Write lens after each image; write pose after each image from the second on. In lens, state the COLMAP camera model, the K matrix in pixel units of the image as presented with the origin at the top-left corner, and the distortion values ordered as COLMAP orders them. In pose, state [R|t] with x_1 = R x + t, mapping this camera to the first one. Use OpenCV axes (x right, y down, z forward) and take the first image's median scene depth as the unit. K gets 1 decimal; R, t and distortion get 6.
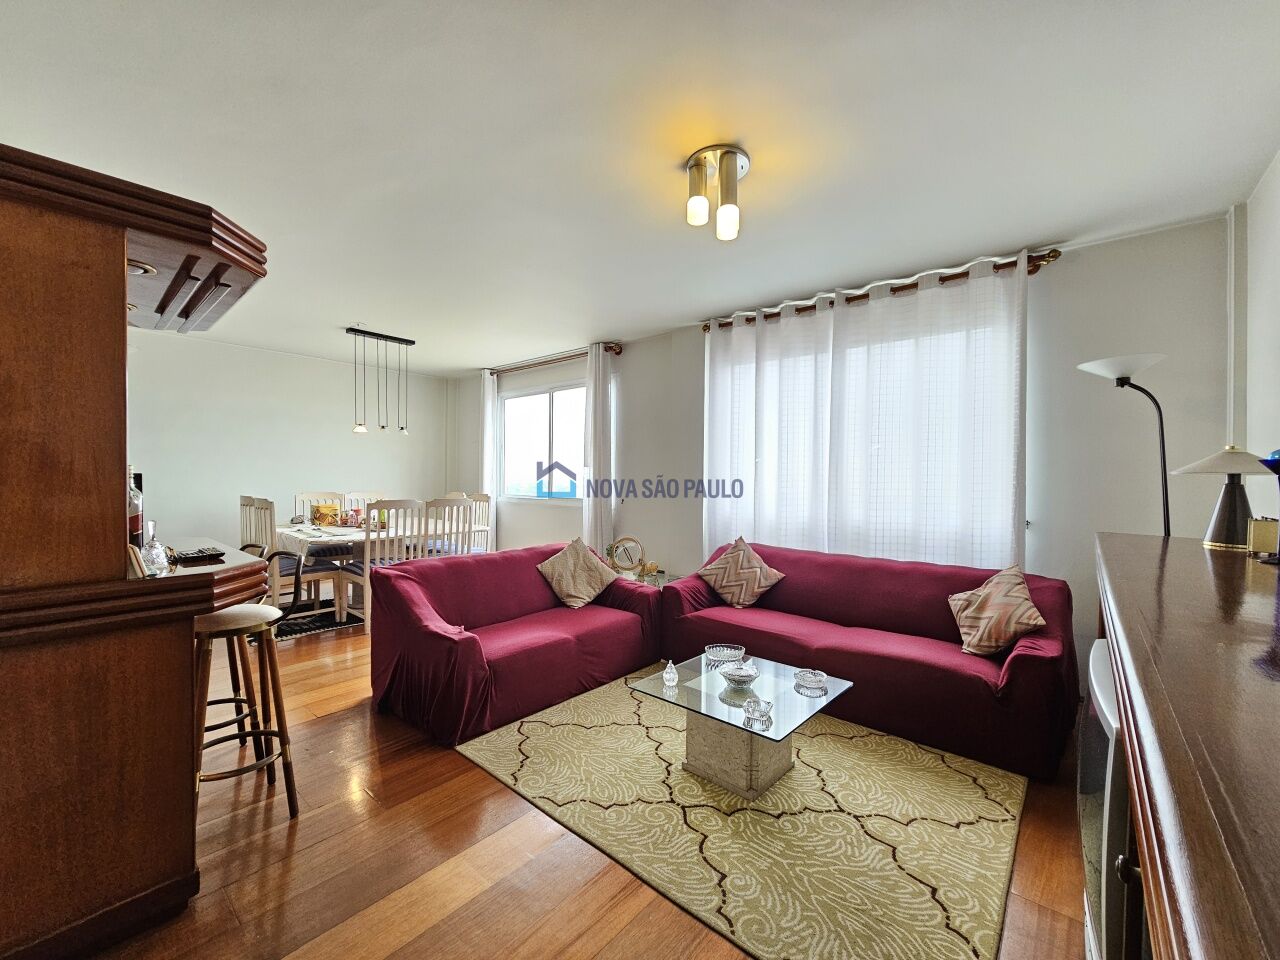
lens RADIAL K [[521.4, 0, 638.7], [0, 521.4, 484.0], [0, 0, 1]] dist [0.001409, 0.000561]
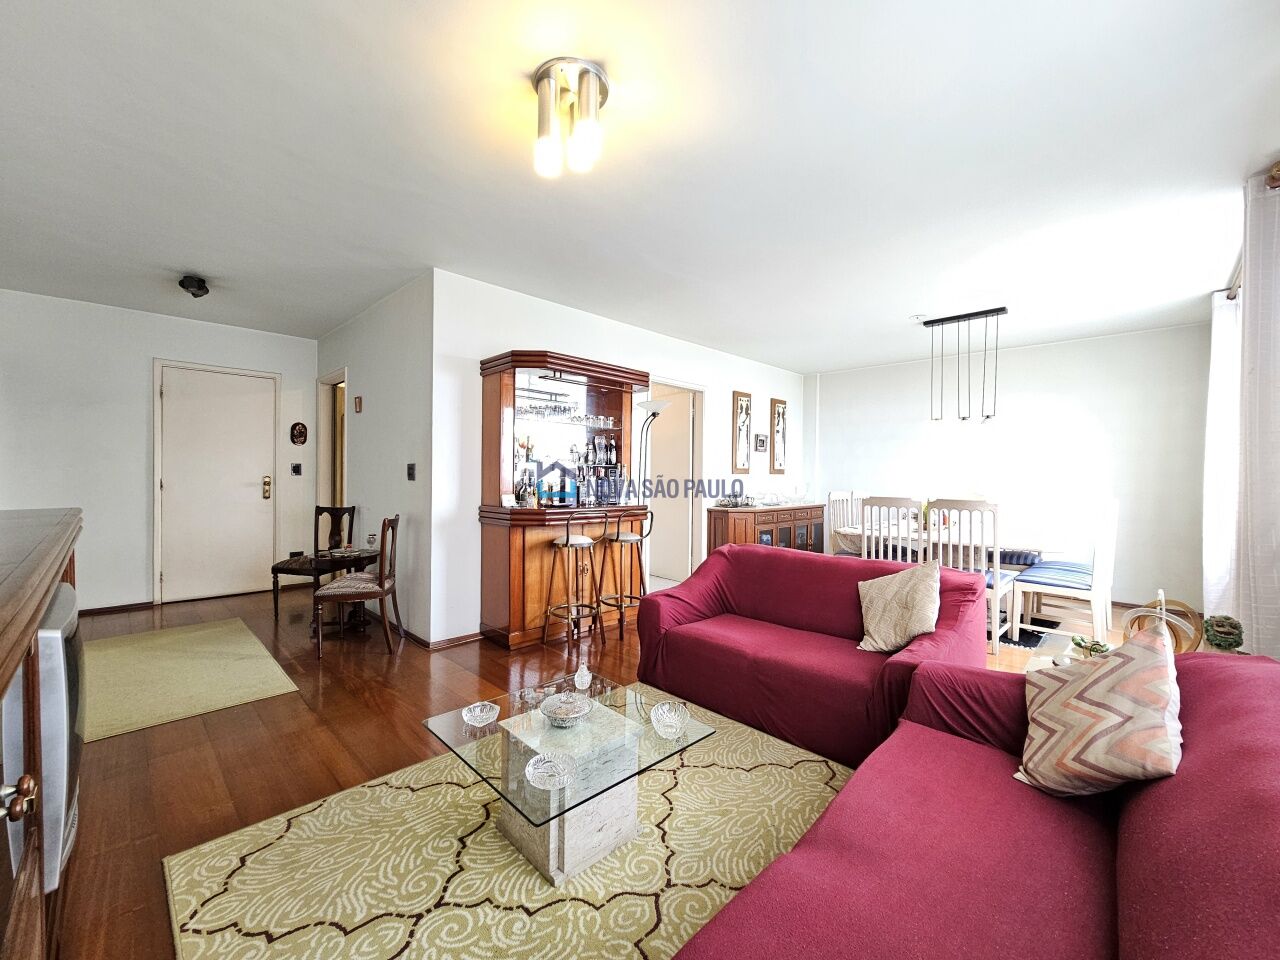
lens RADIAL K [[521.4, 0, 641.3], [0, 521.4, 472.6], [0, 0, 1]] dist [0.001409, 0.000561]
pose [[-0.064553, -0.010118, -0.997863, 1.215793], [-0.028325, 0.999564, -0.008303, 0.018436], [0.997512, 0.027728, -0.064812, 1.441972]]
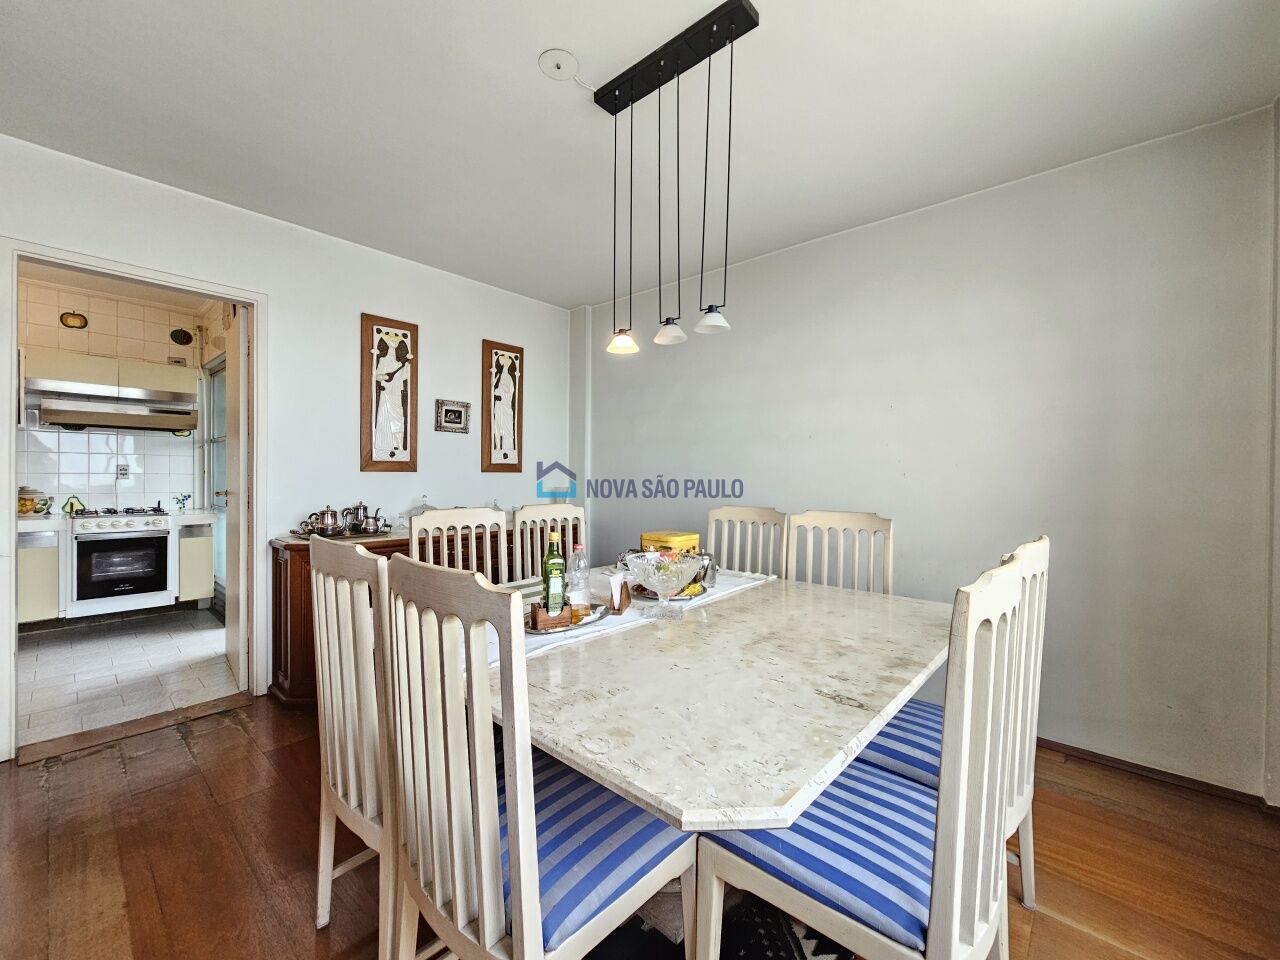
lens RADIAL K [[521.4, 0, 638.8], [0, 521.4, 478.5], [0, 0, 1]] dist [0.001409, 0.000561]
pose [[-0.019741, 0.000032, -0.999805, -0.417583], [-0.021317, 0.999773, 0.000452, -0.016294], [0.999578, 0.021322, -0.019736, 2.770378]]
